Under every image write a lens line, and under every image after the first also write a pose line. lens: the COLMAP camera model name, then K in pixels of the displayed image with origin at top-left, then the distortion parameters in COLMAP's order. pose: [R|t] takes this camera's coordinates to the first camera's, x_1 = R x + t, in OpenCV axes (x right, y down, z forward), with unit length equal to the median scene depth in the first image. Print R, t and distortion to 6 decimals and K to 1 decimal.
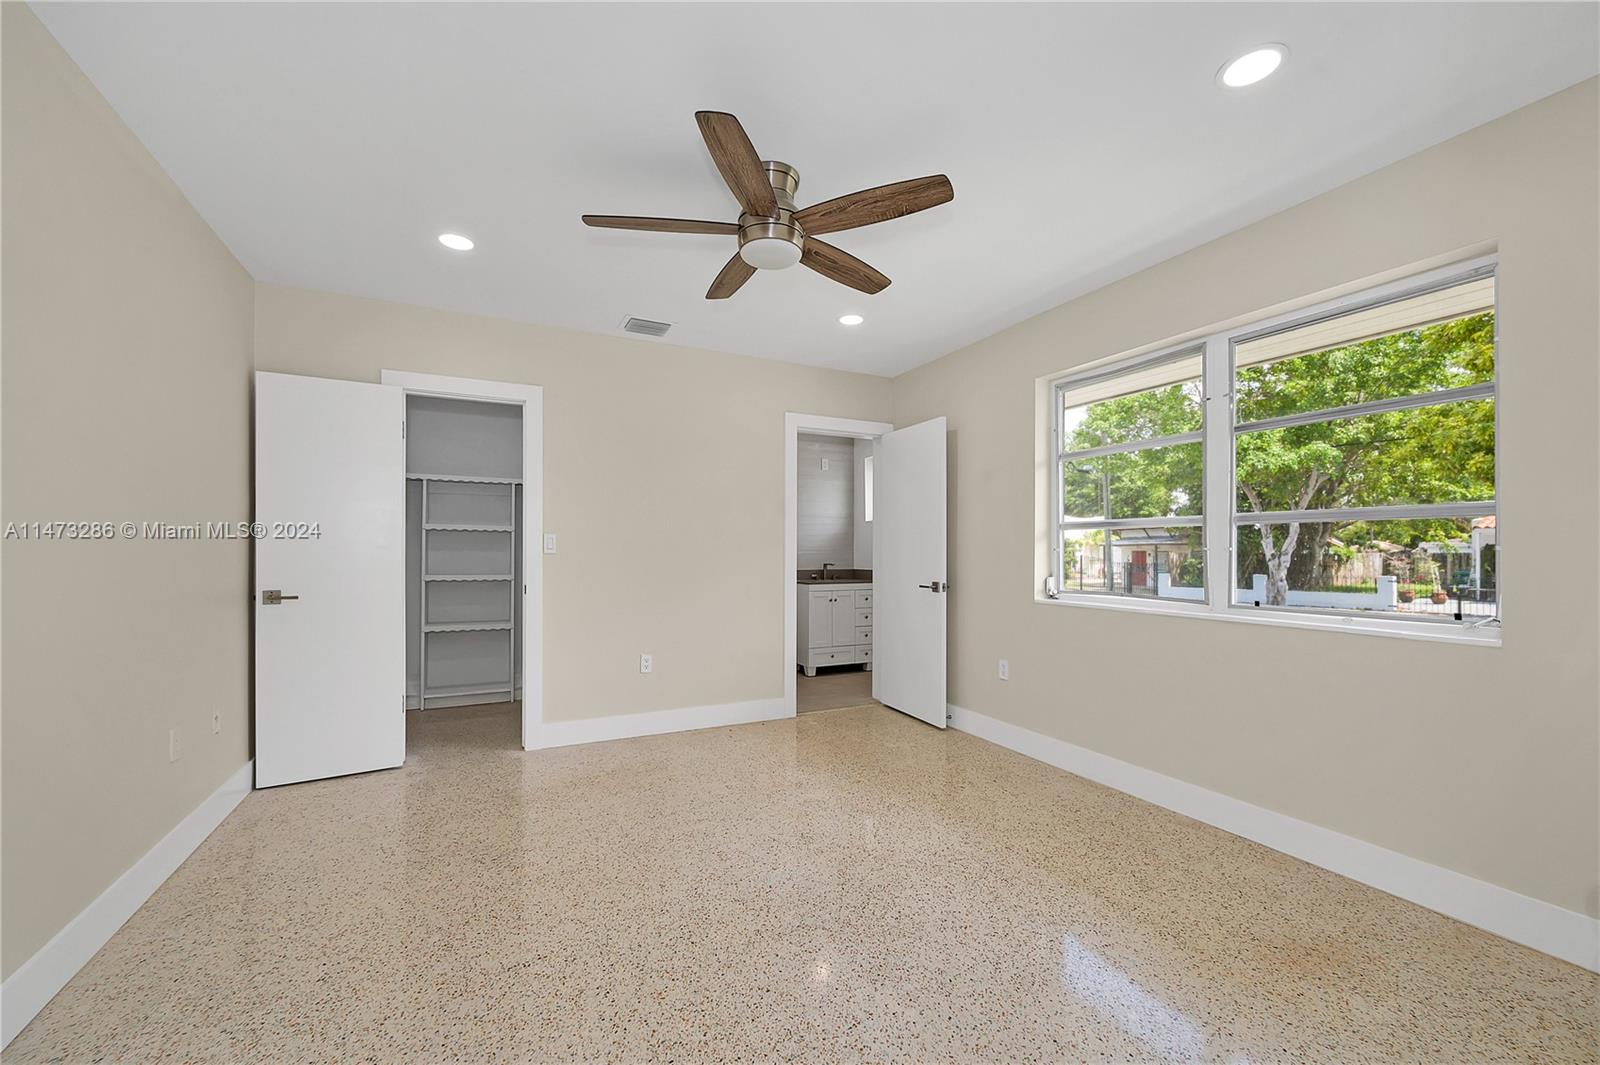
lens RADIAL K [[652.5, 0, 806.5], [0, 652.5, 527.5], [0, 0, 1]] dist [-0.000961, 0.000642]
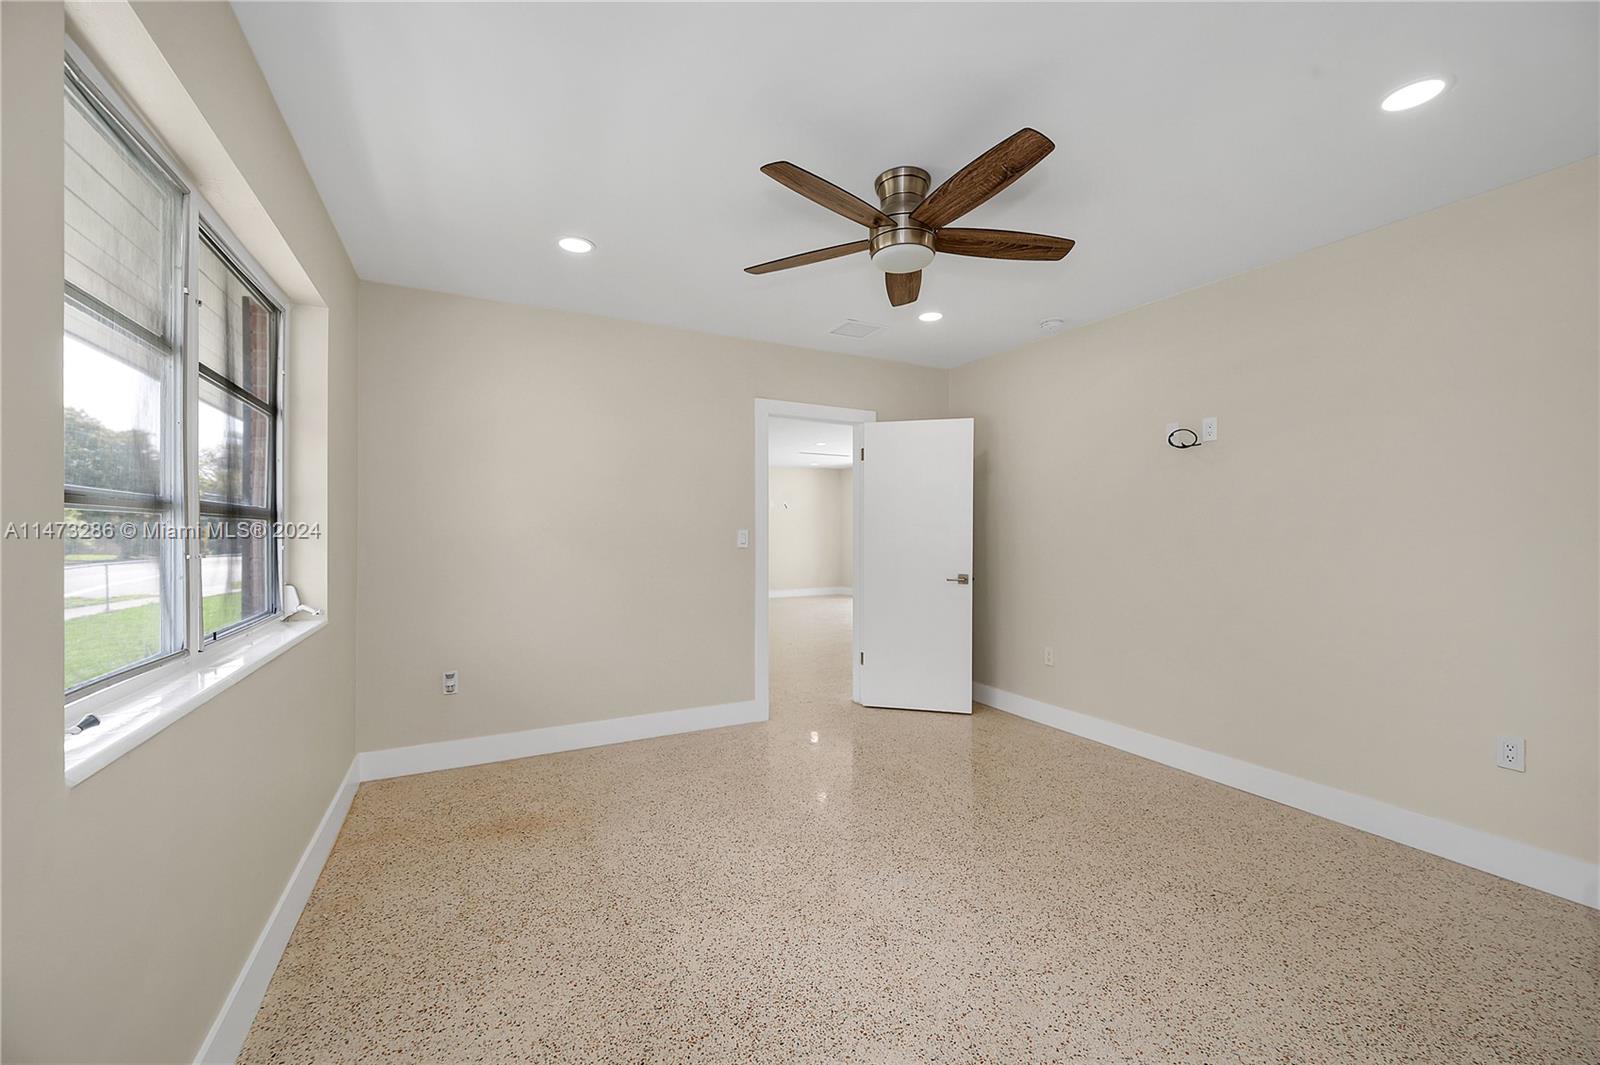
lens RADIAL K [[647.1, 0, 802.6], [0, 647.1, 531.5], [0, 0, 1]] dist [-0.000631, -0.000280]
pose [[-0.999975, -0.002505, -0.006544, 0.104692], [-0.002265, 0.999331, -0.036510, 0.036793], [0.006632, -0.036494, -0.999312, 1.971403]]
